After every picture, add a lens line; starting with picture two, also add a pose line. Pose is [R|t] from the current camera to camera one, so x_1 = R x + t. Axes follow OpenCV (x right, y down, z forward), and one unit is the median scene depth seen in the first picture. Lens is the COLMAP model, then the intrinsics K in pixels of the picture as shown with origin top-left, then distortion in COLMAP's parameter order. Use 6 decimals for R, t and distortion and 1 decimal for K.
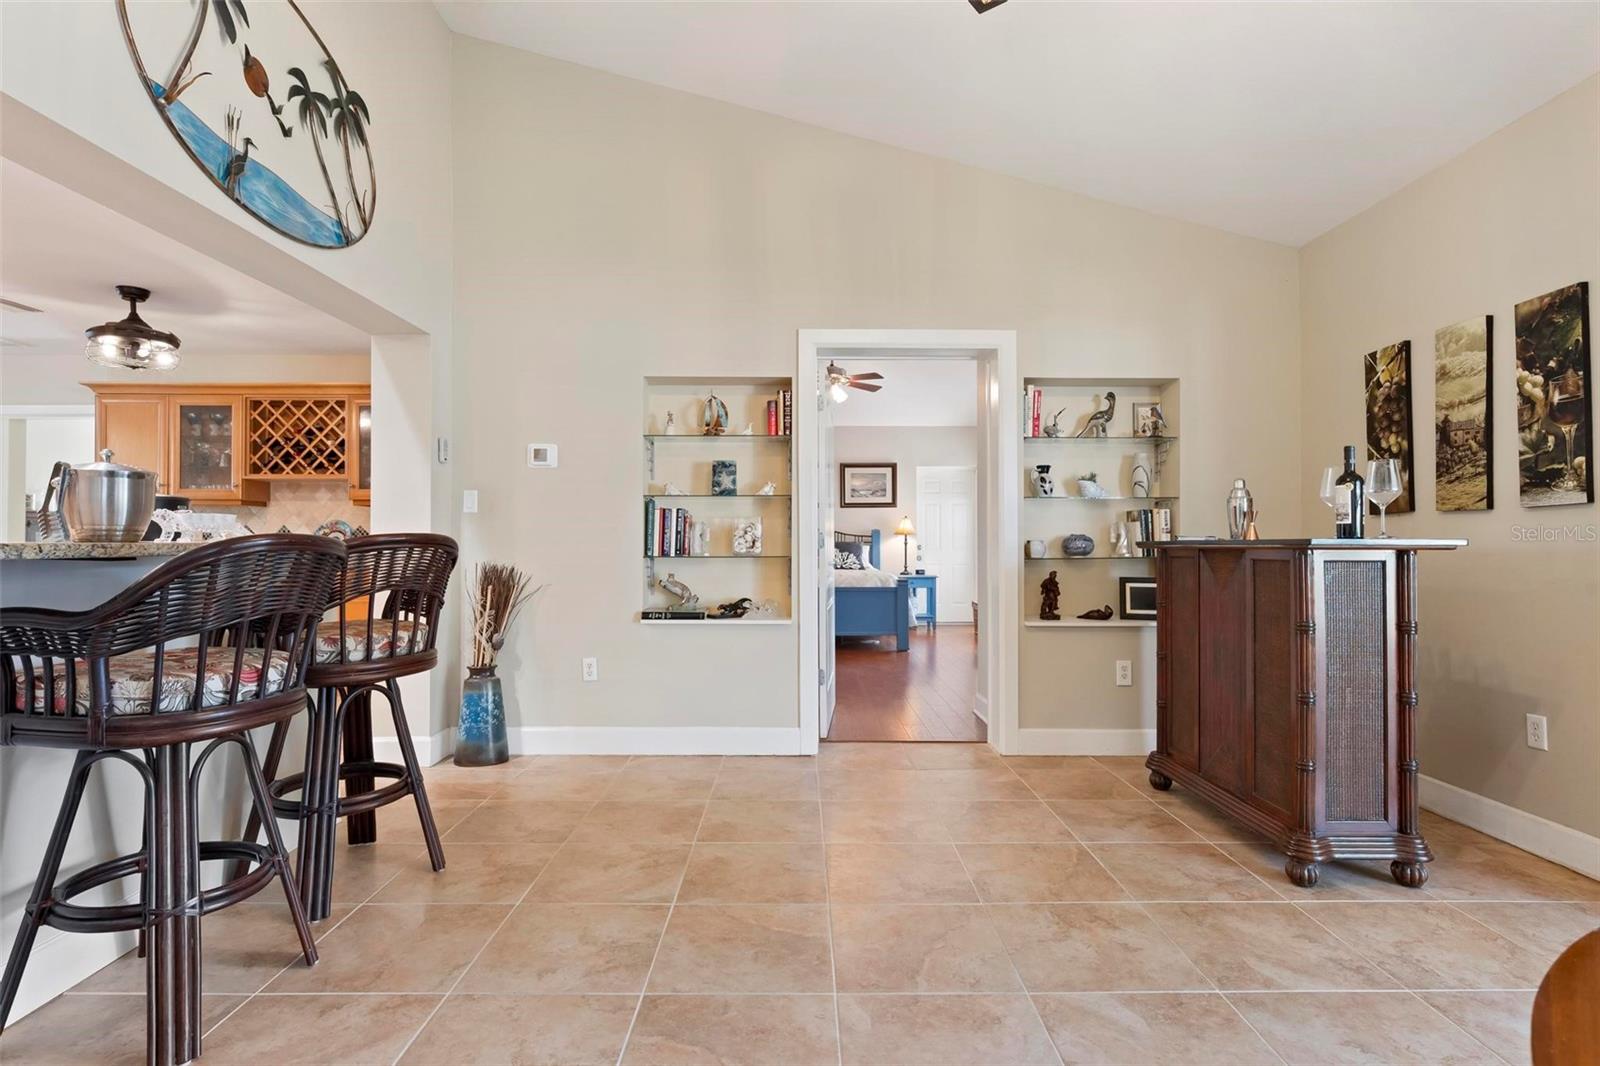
lens RADIAL K [[786.5, 0, 800.0], [0, 786.5, 533.0], [0, 0, 1]] dist [0.000223, 0.000320]
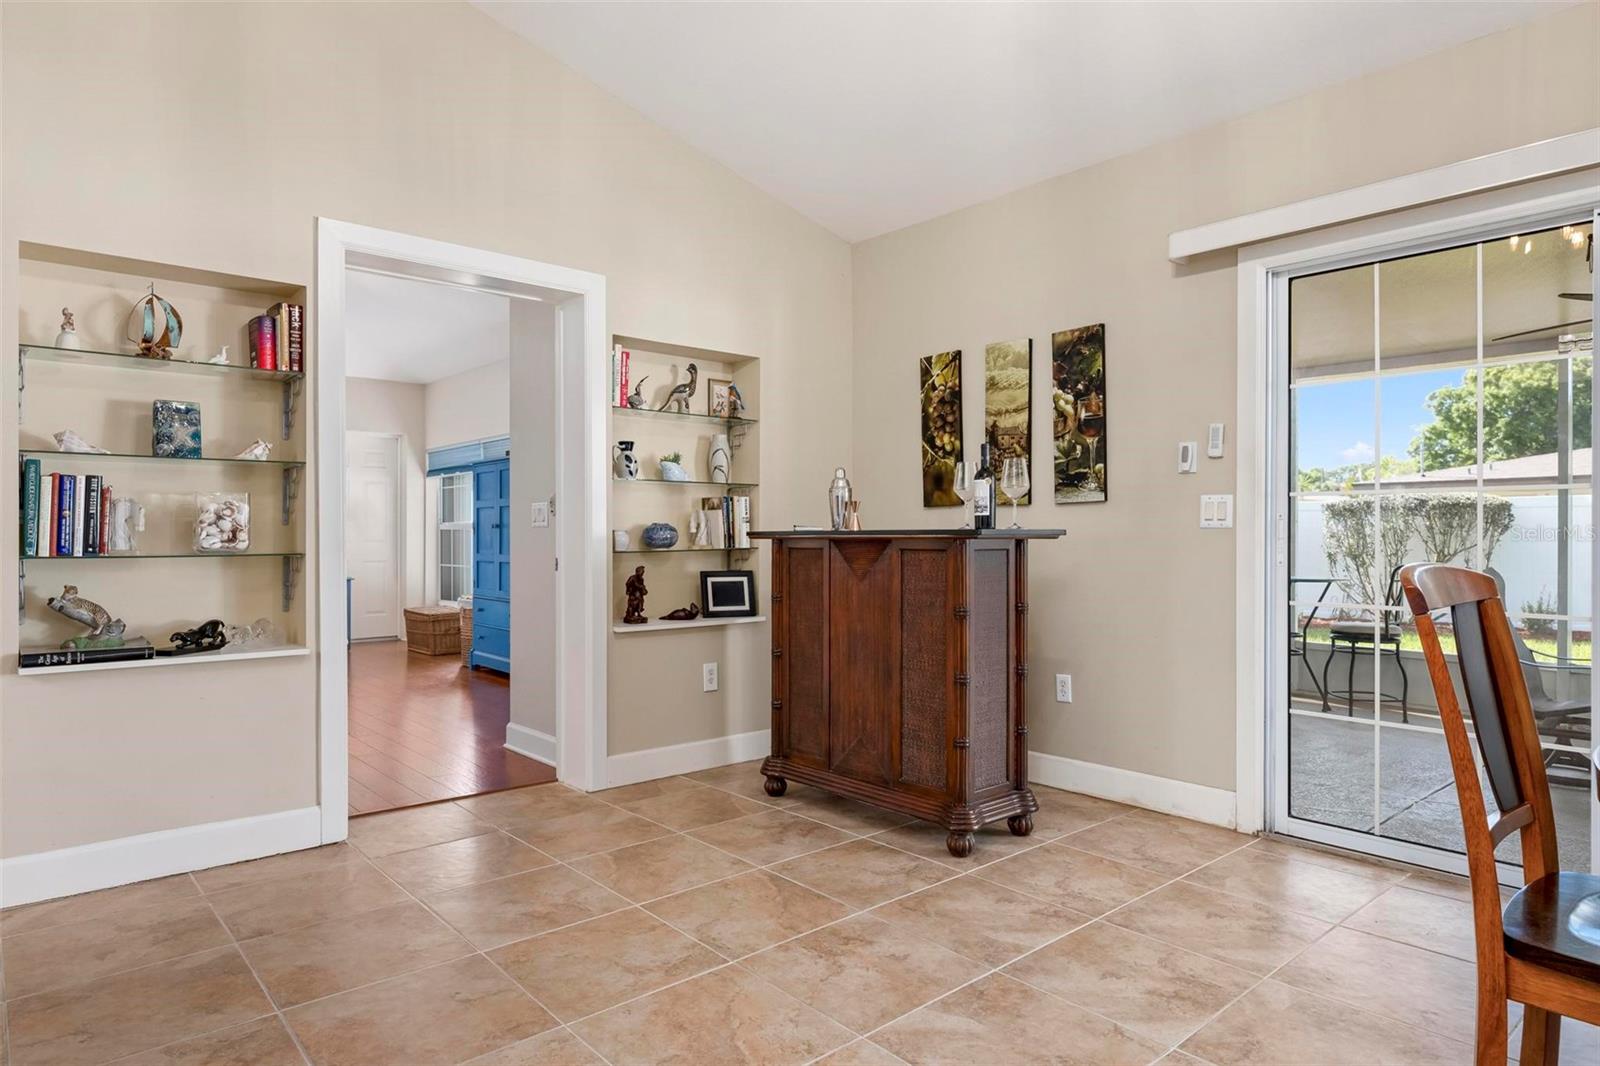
lens RADIAL K [[943.3, 0, 800.0], [0, 943.3, 533.0], [0, 0, 1]] dist [-0.002858, -0.000135]
pose [[0.755008, -0.000795, 0.655715, -0.229751], [-0.007519, 0.999923, 0.009870, 0.001094], [-0.655673, -0.012382, 0.754944, 0.120733]]
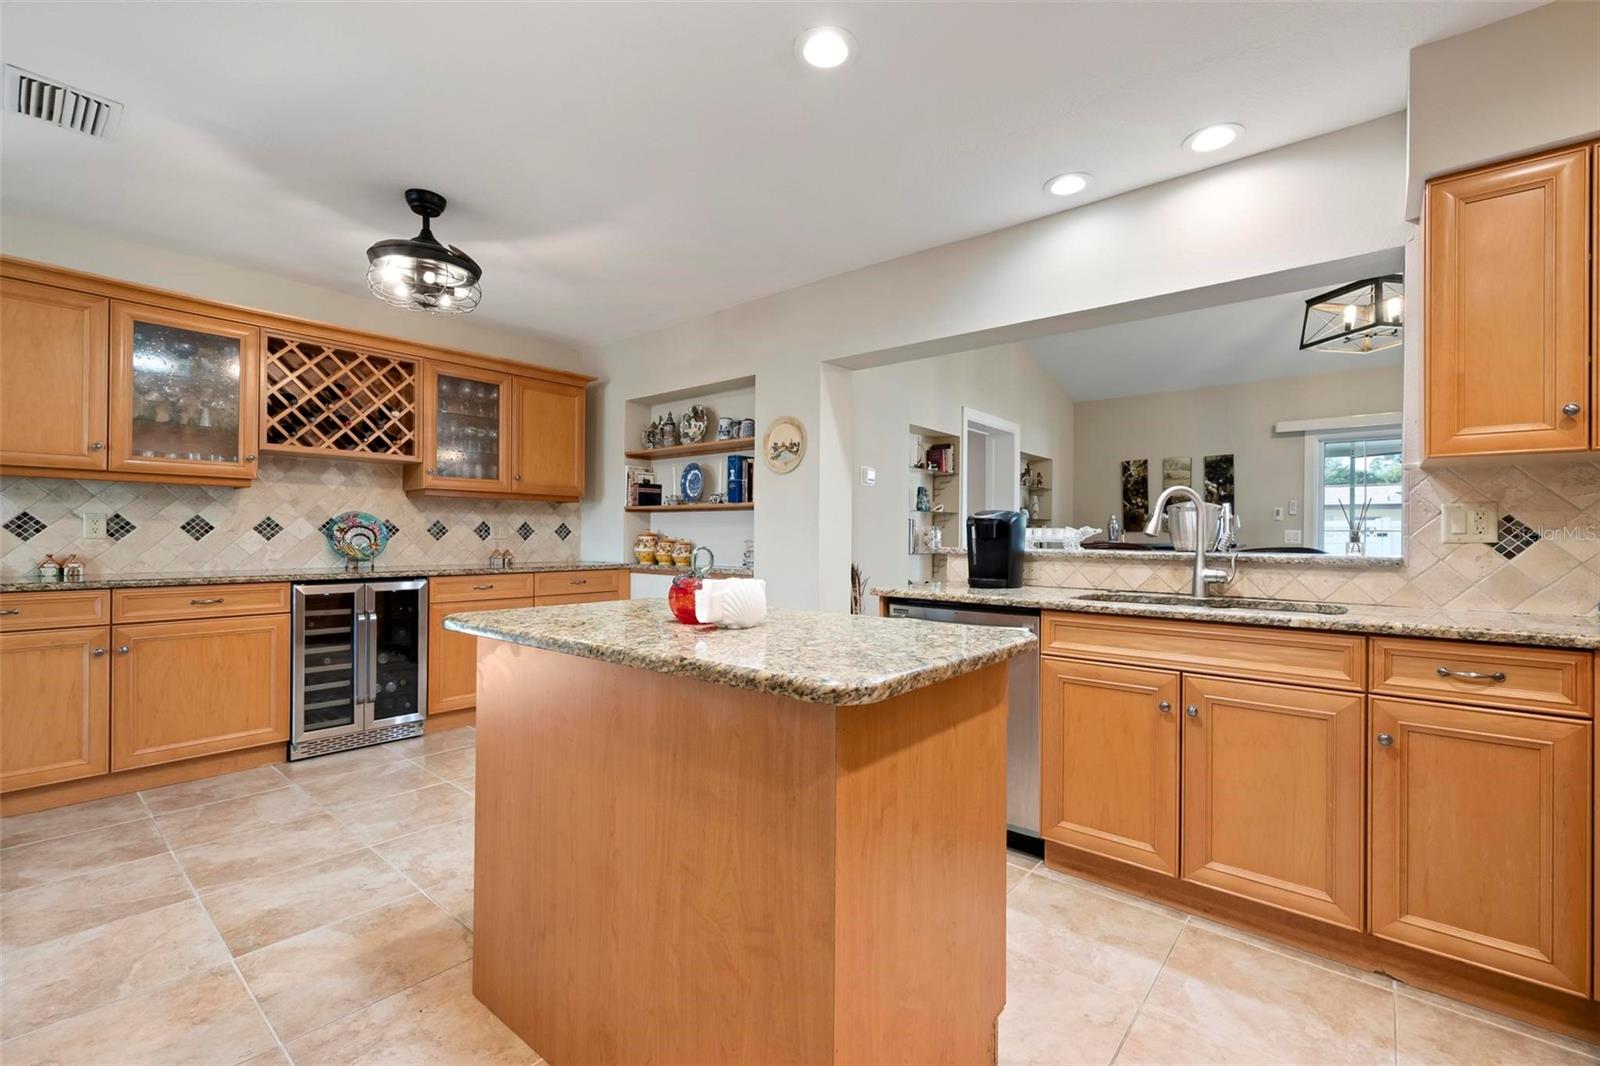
lens RADIAL K [[691.8, 0, 801.5], [0, 691.8, 535.1], [0, 0, 1]] dist [-0.001317, 0.000074]
pose [[0.650324, 0.006550, 0.759629, -1.285929], [-0.016979, 0.999838, 0.005914, -0.007989], [-0.759467, -0.016743, 0.650330, 0.364351]]
